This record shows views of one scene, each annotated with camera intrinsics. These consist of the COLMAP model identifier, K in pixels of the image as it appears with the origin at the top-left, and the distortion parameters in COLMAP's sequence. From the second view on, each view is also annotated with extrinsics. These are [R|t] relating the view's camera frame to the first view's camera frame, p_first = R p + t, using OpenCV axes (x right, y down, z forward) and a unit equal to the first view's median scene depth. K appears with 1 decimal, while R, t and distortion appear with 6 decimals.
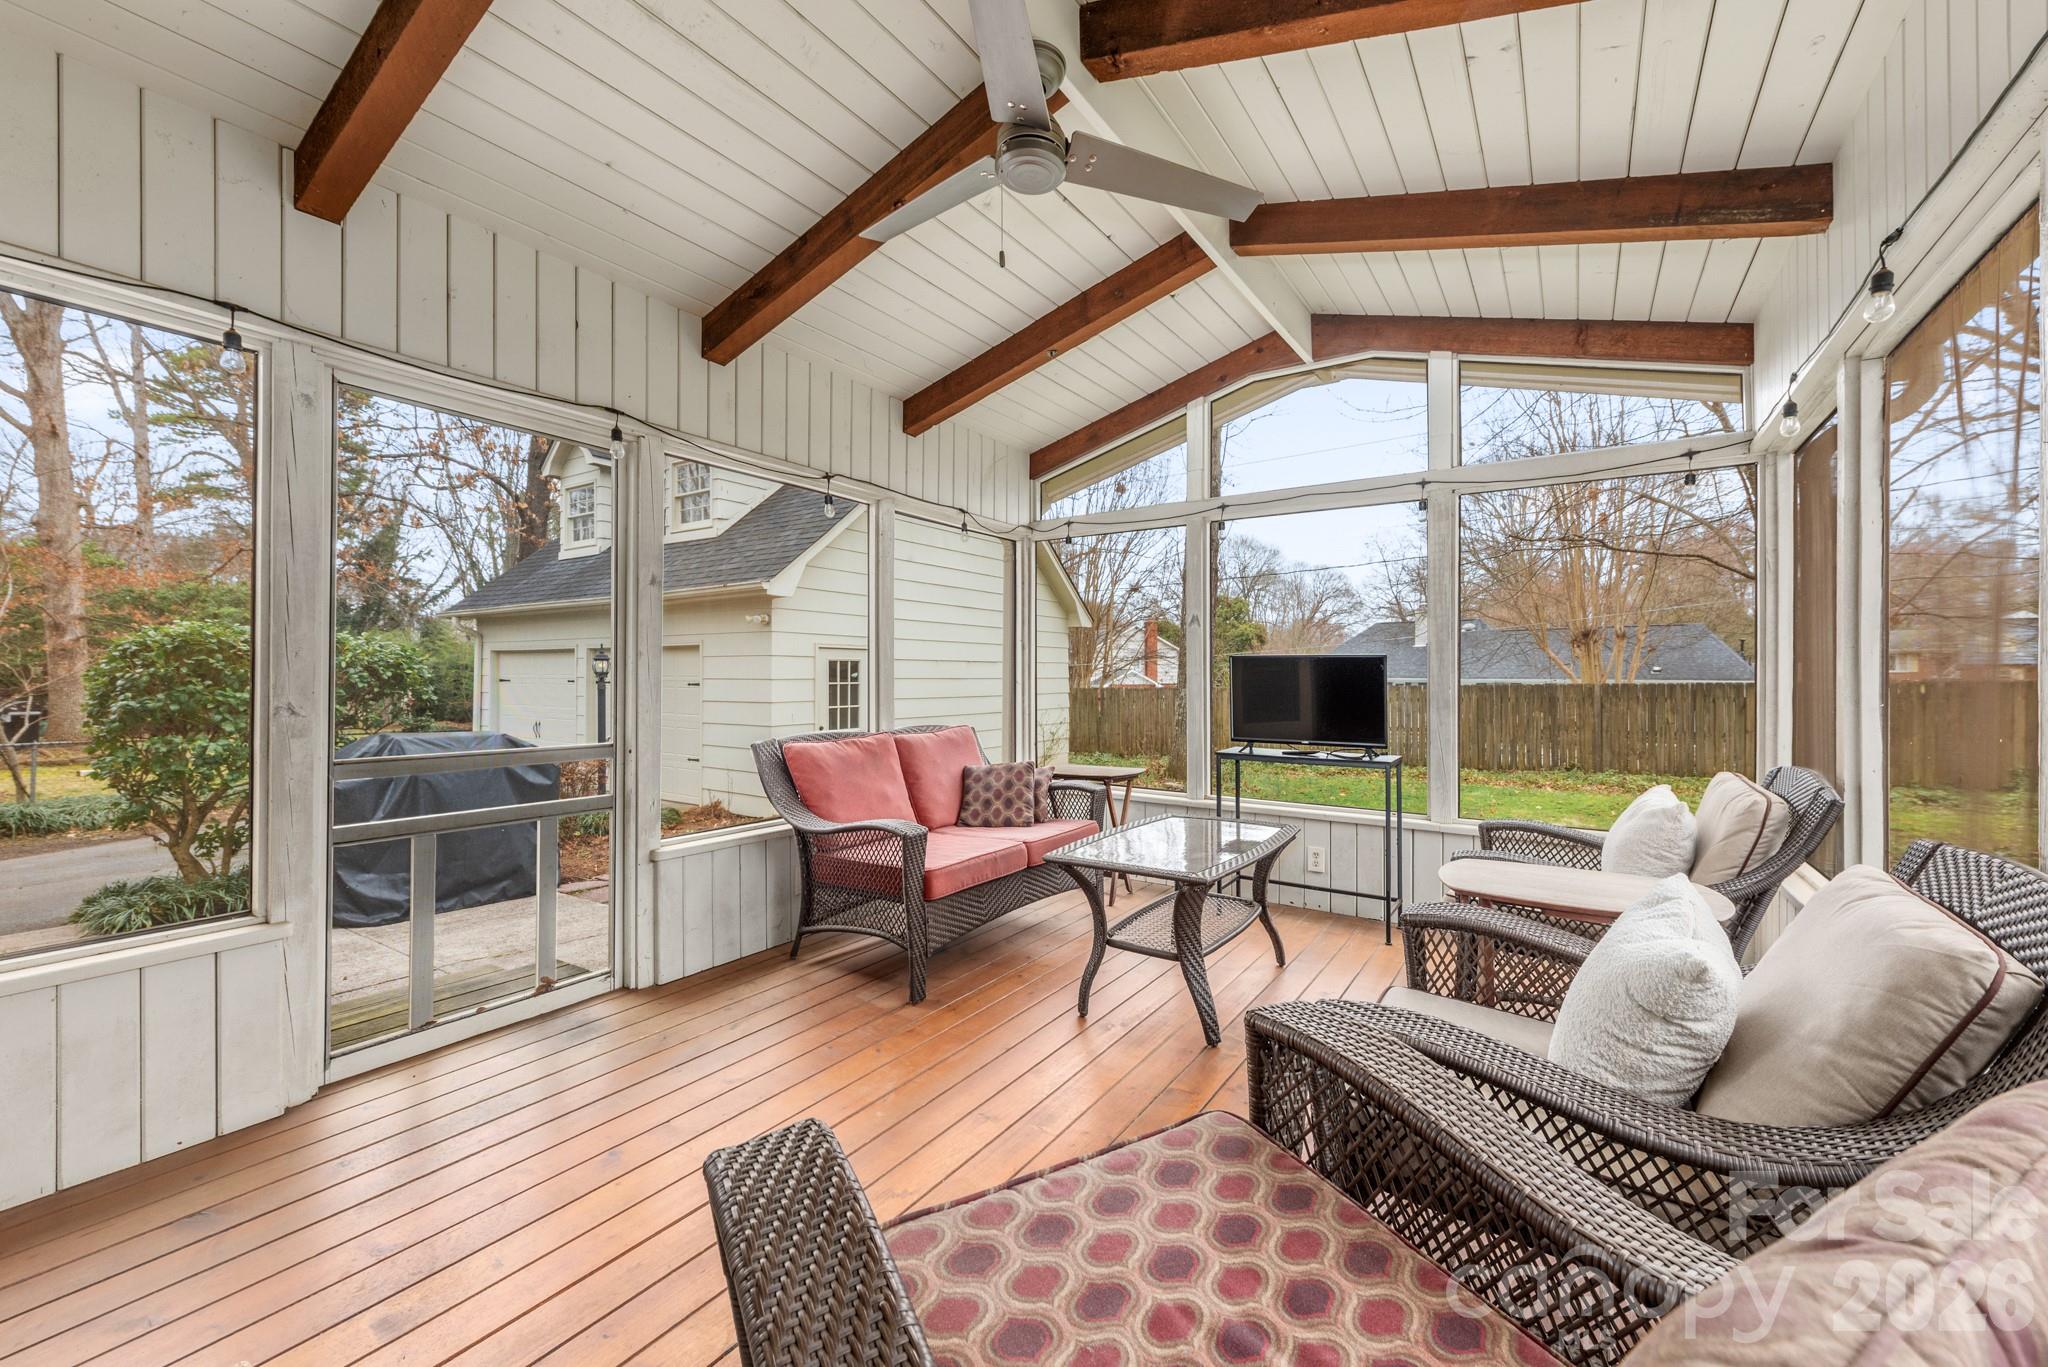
lens RADIAL K [[797.9, 0, 1036.7], [0, 797.9, 671.1], [0, 0, 1]] dist [0.010073, -0.002627]
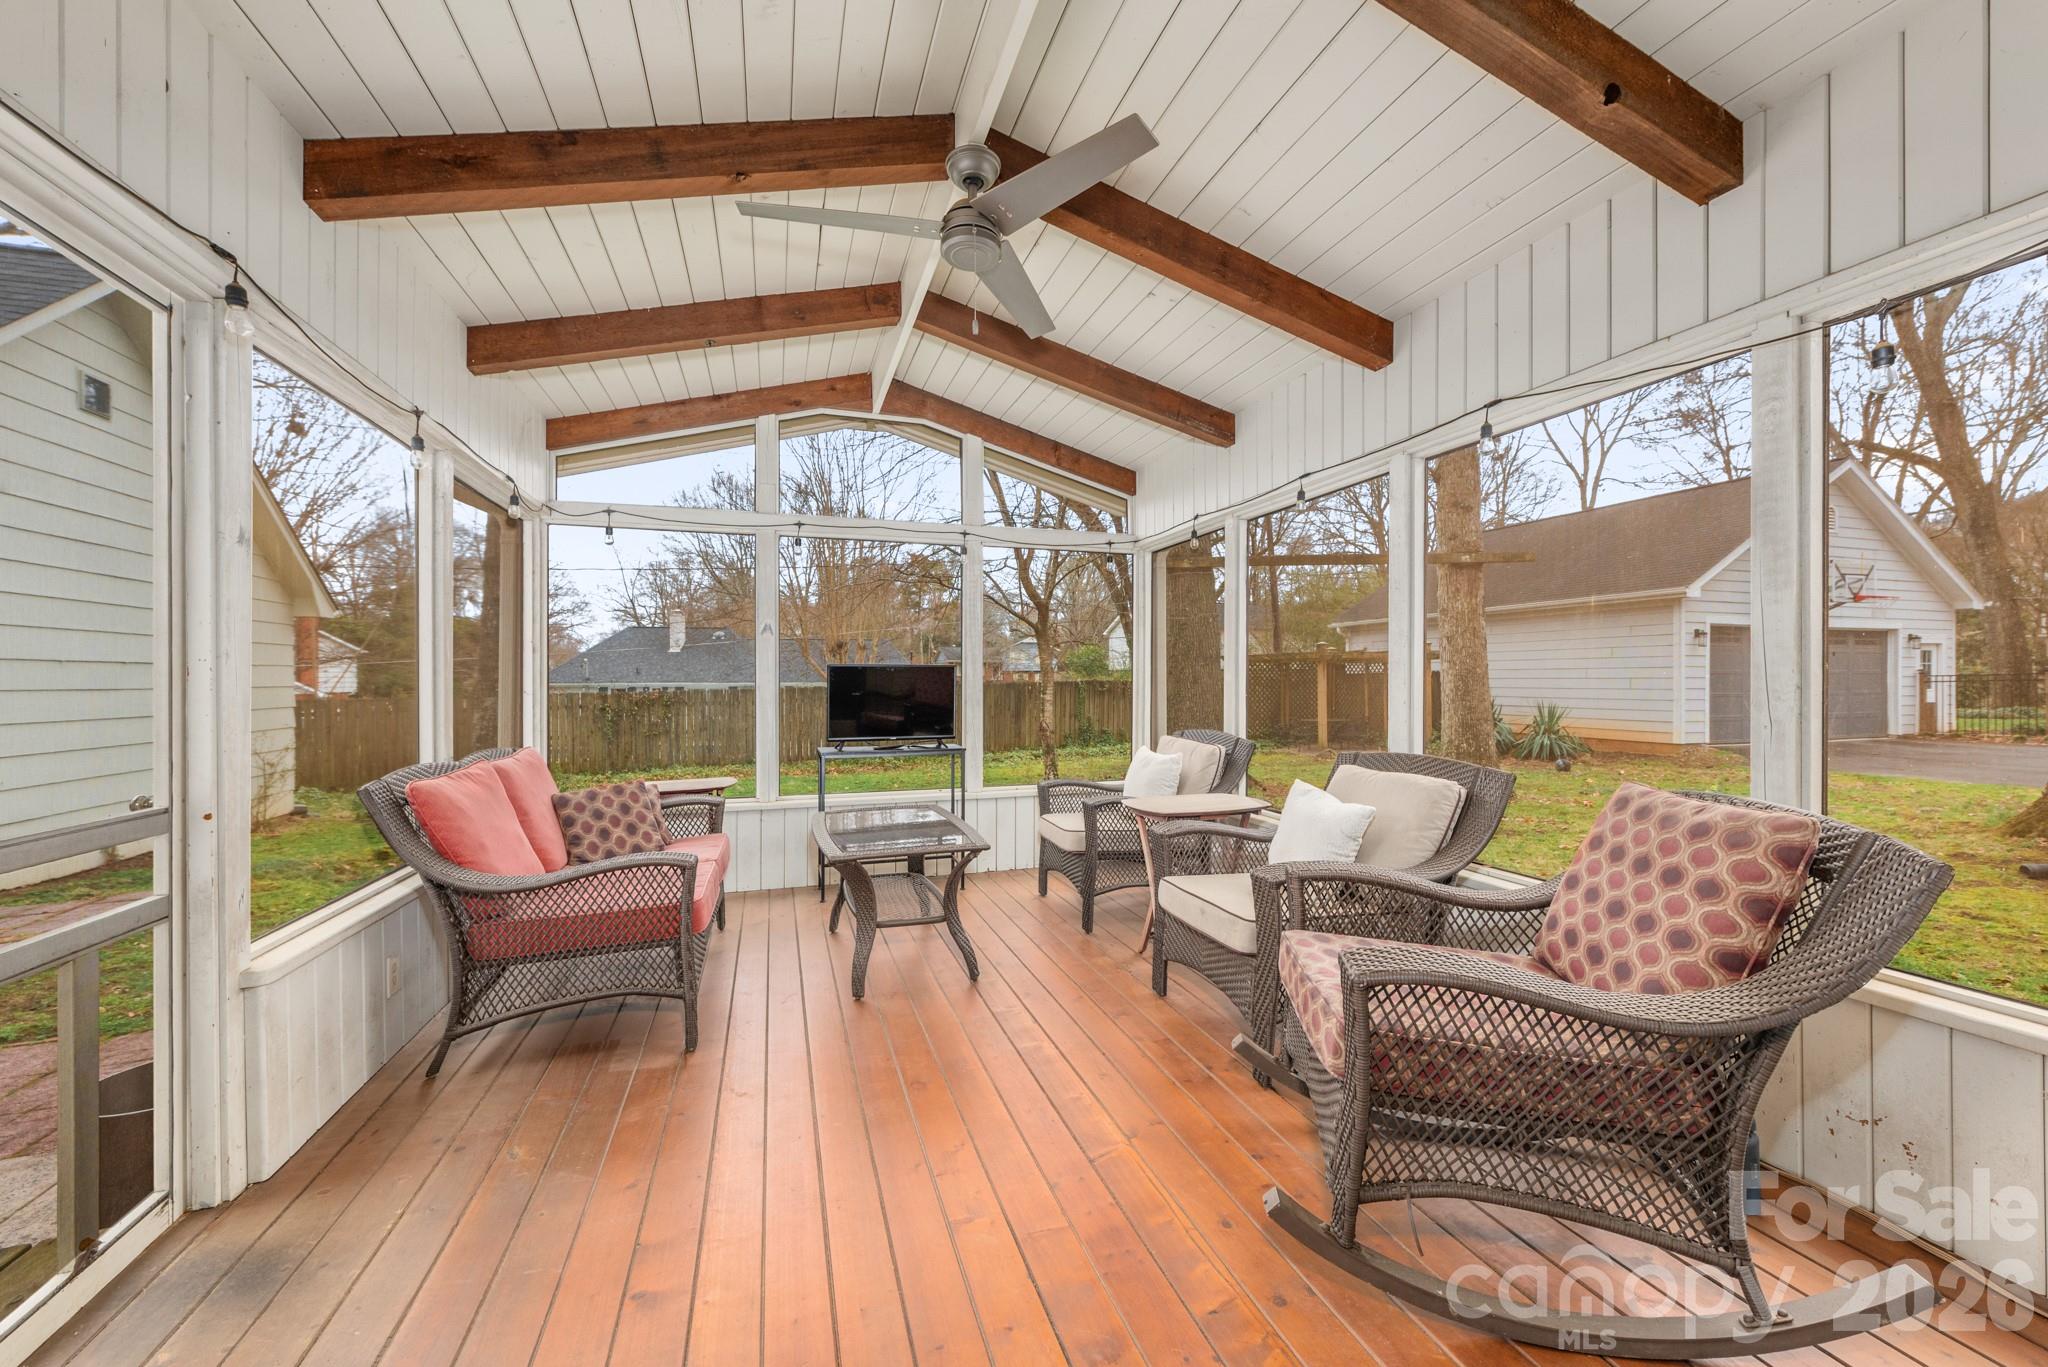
lens RADIAL K [[797.9, 0, 1024.5], [0, 797.9, 683.4], [0, 0, 1]] dist [0.010073, -0.002627]
pose [[0.624581, -0.009341, 0.780904, -0.452640], [0.001778, 0.999943, 0.010538, -0.004372], [-0.780958, -0.005193, 0.624562, 0.105738]]
